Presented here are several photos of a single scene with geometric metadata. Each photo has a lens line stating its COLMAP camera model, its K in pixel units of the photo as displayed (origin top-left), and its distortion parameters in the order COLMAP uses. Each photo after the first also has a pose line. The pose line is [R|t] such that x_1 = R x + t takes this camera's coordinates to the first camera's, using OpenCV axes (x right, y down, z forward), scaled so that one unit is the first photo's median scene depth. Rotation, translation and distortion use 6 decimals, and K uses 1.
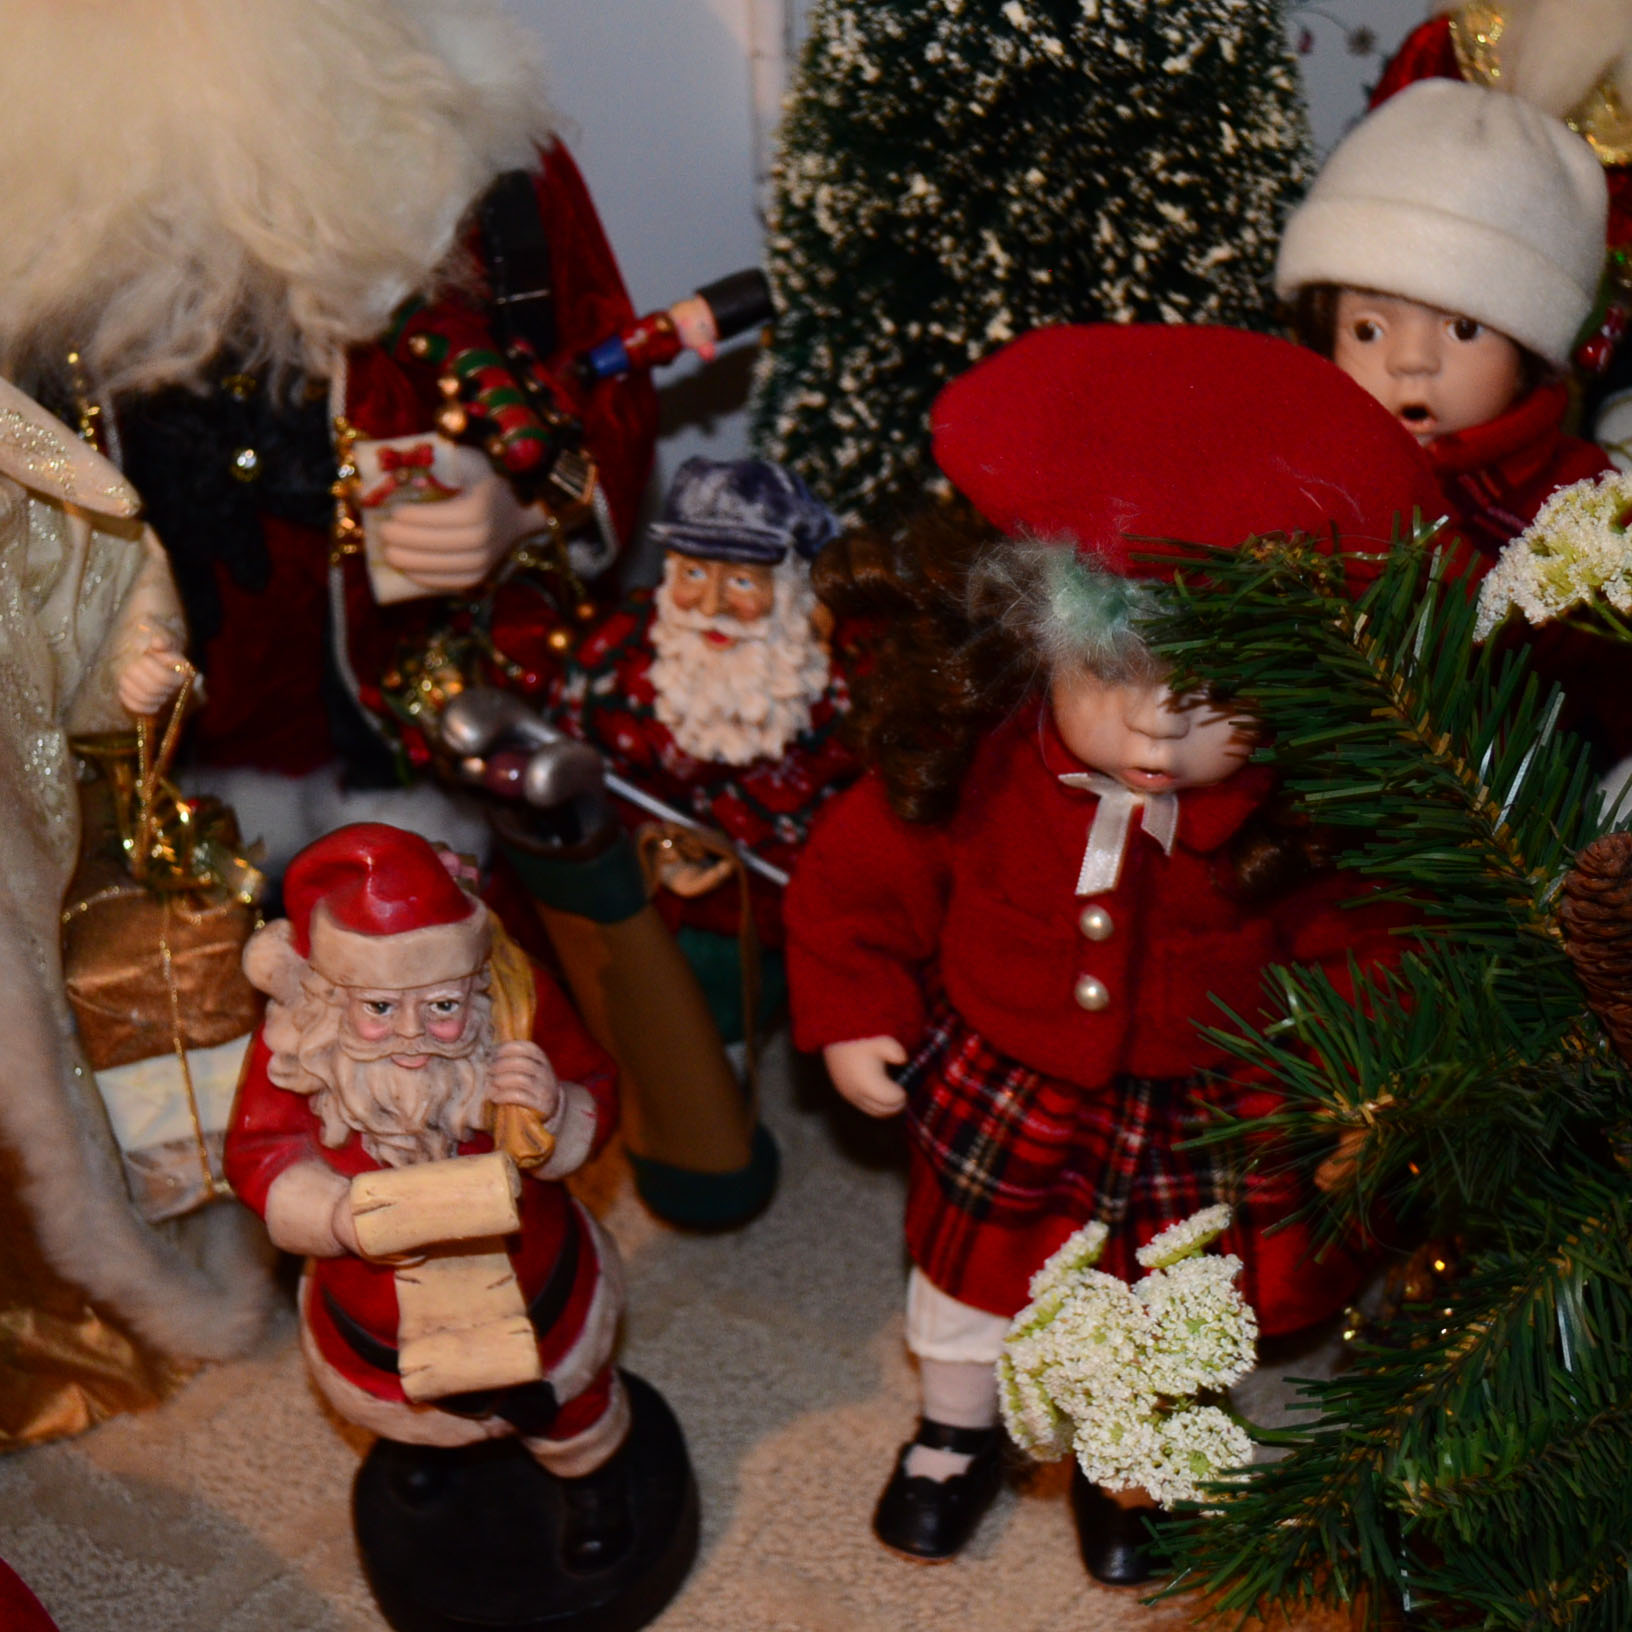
lens RADIAL K [[2470.5, 0, 816.0], [0, 2470.5, 816.0], [0, 0, 1]] dist [-0.027493, -0.024797]
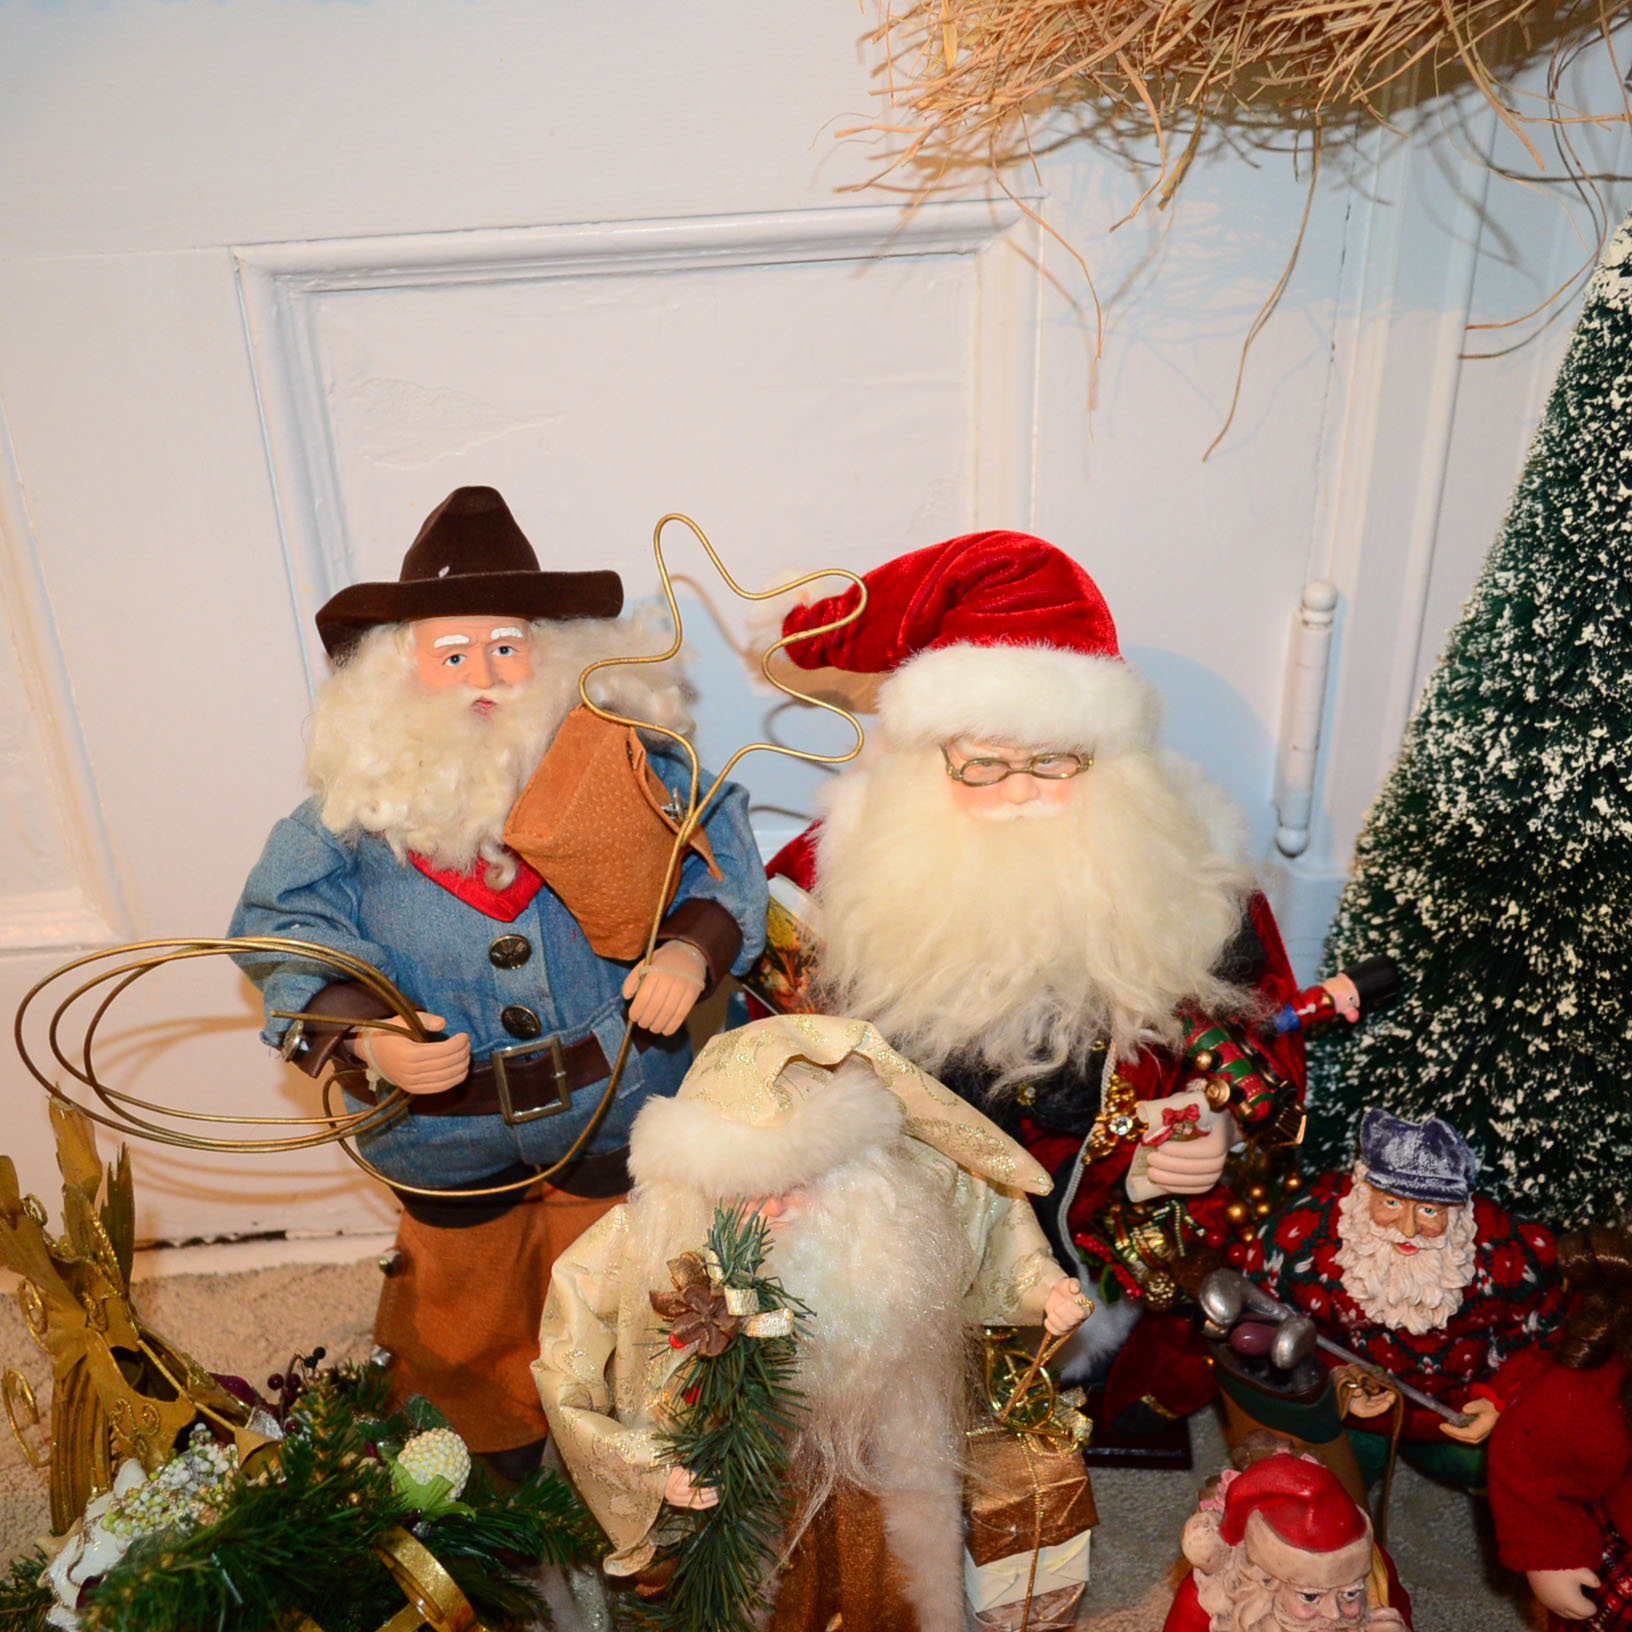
lens RADIAL K [[1846.0, 0, 816.0], [0, 1846.0, 816.0], [0, 0, 1]] dist [-0.012457, -0.023081]
pose [[0.999935, 0.001465, -0.011312, -0.359290], [-0.002420, 0.996387, -0.084897, -0.223161], [0.011147, 0.084919, 0.996326, -0.075005]]
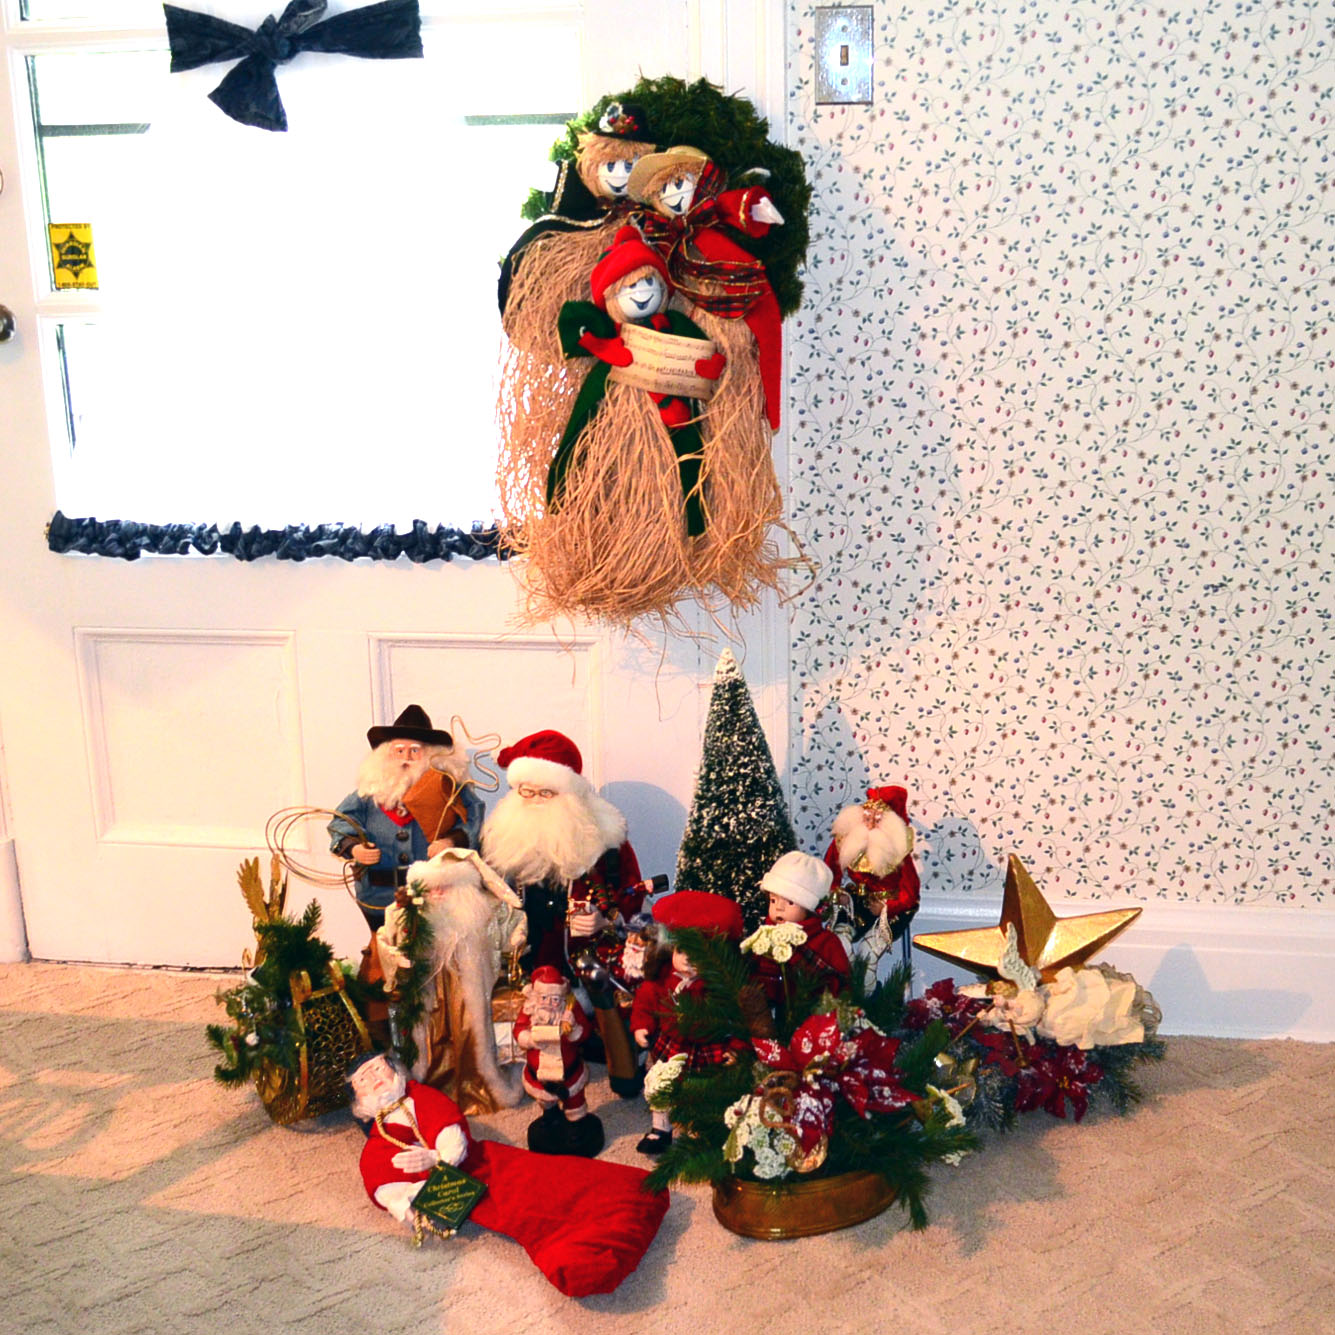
lens RADIAL K [[1766.3, 0, 690.5], [0, 1766.3, 664.2], [0, 0, 1]] dist [-0.020204, -0.040926]
pose [[0.967446, 0.081212, -0.239692, 0.809581], [-0.153982, 0.940521, -0.302835, 0.410841], [0.200841, 0.329885, 0.922409, -2.223642]]
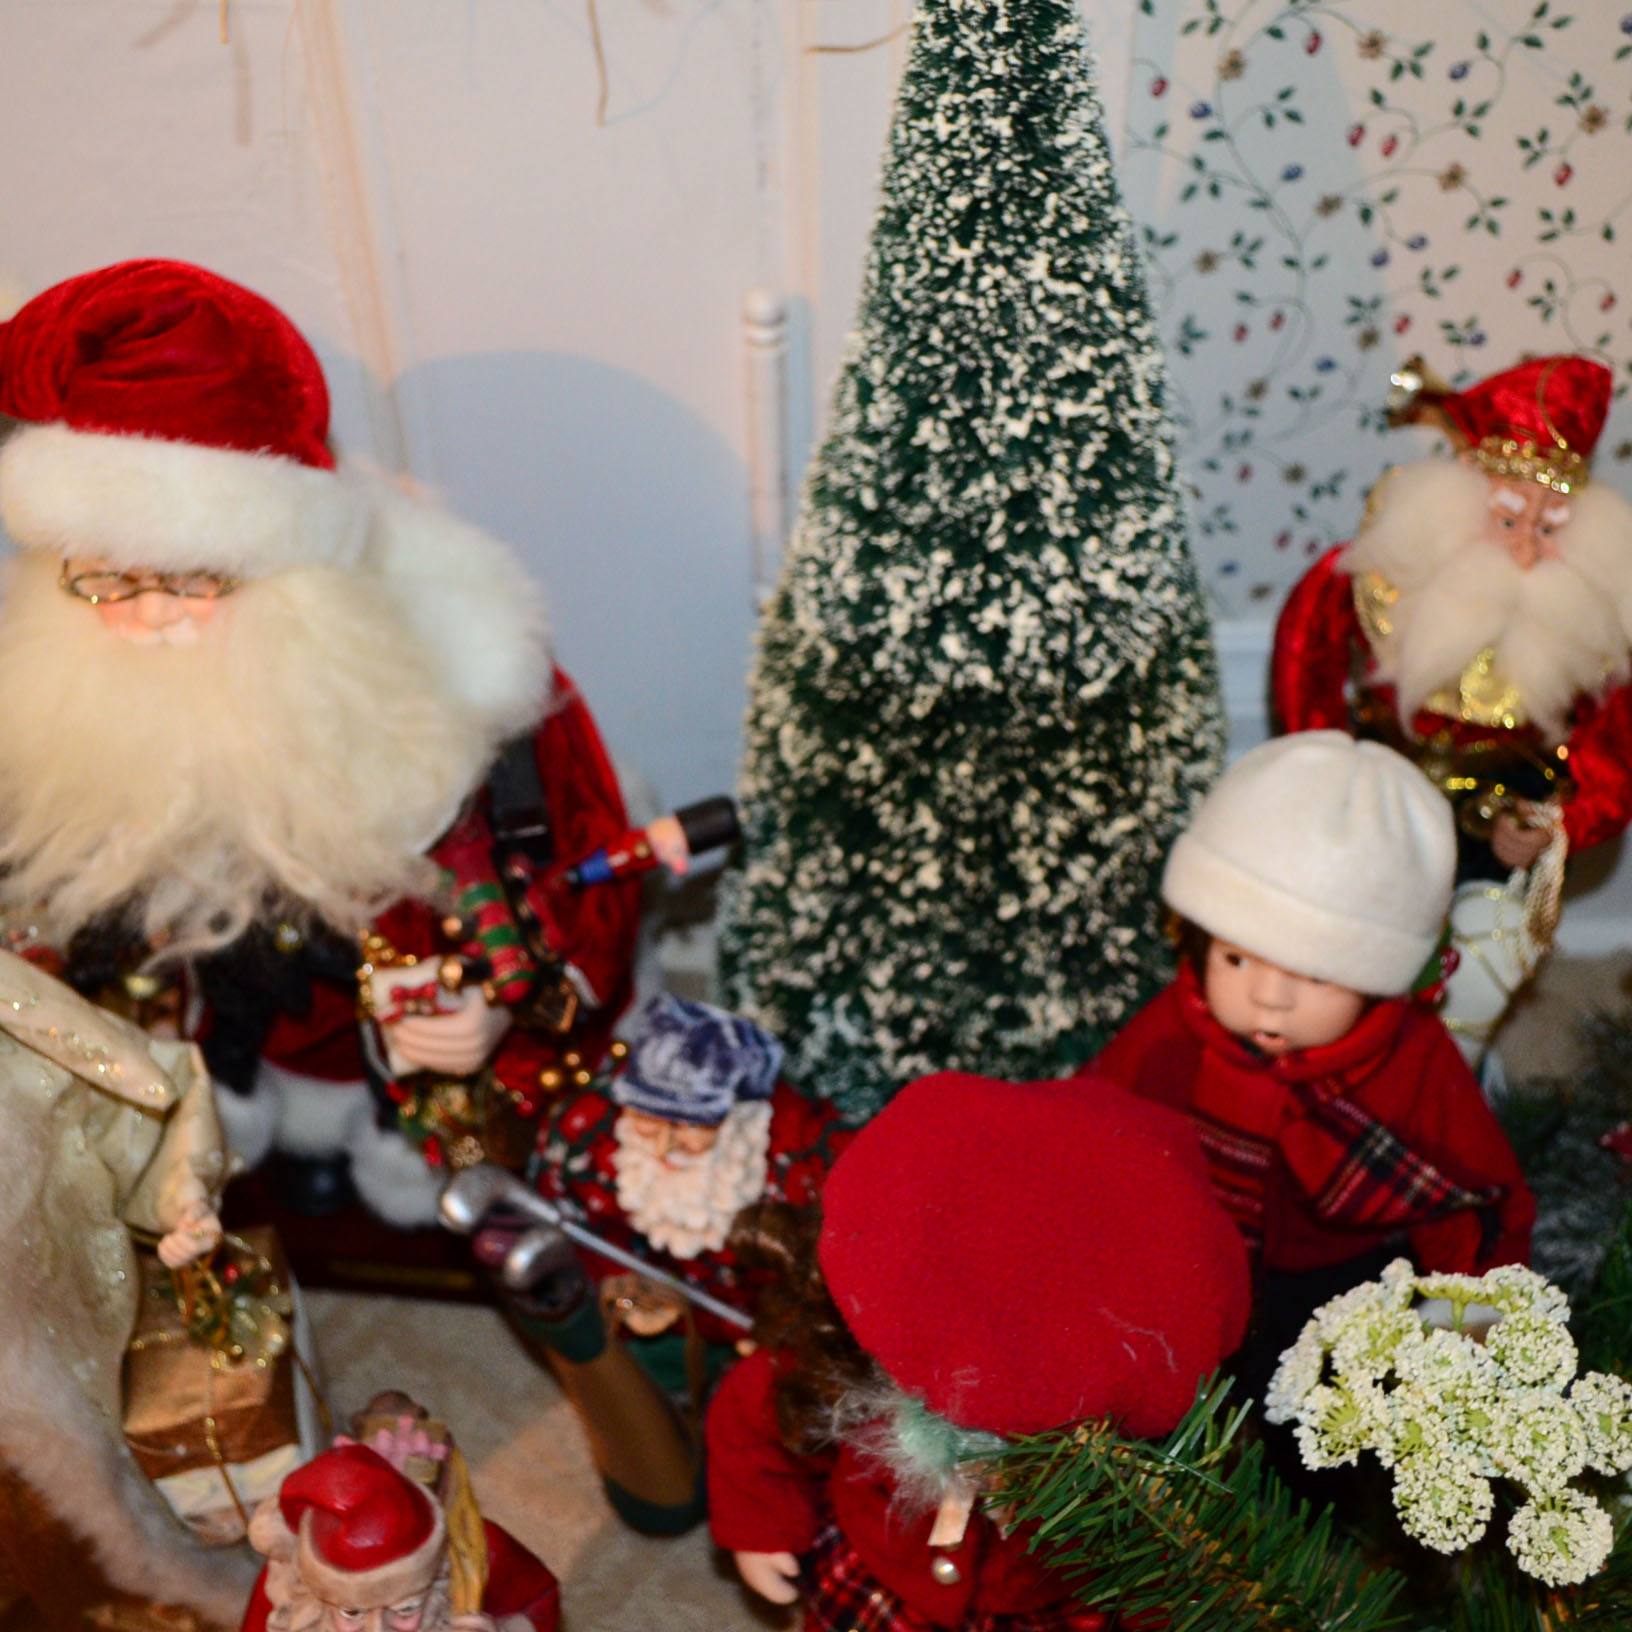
lens RADIAL K [[2067.3, 0, 816.0], [0, 2067.3, 816.0], [0, 0, 1]] dist [-0.027121, 0.020049]
pose [[0.998192, 0.054178, -0.026042, 0.046445], [-0.049606, 0.987105, 0.152191, -0.383067], [0.033952, -0.150624, 0.988008, 0.043981]]
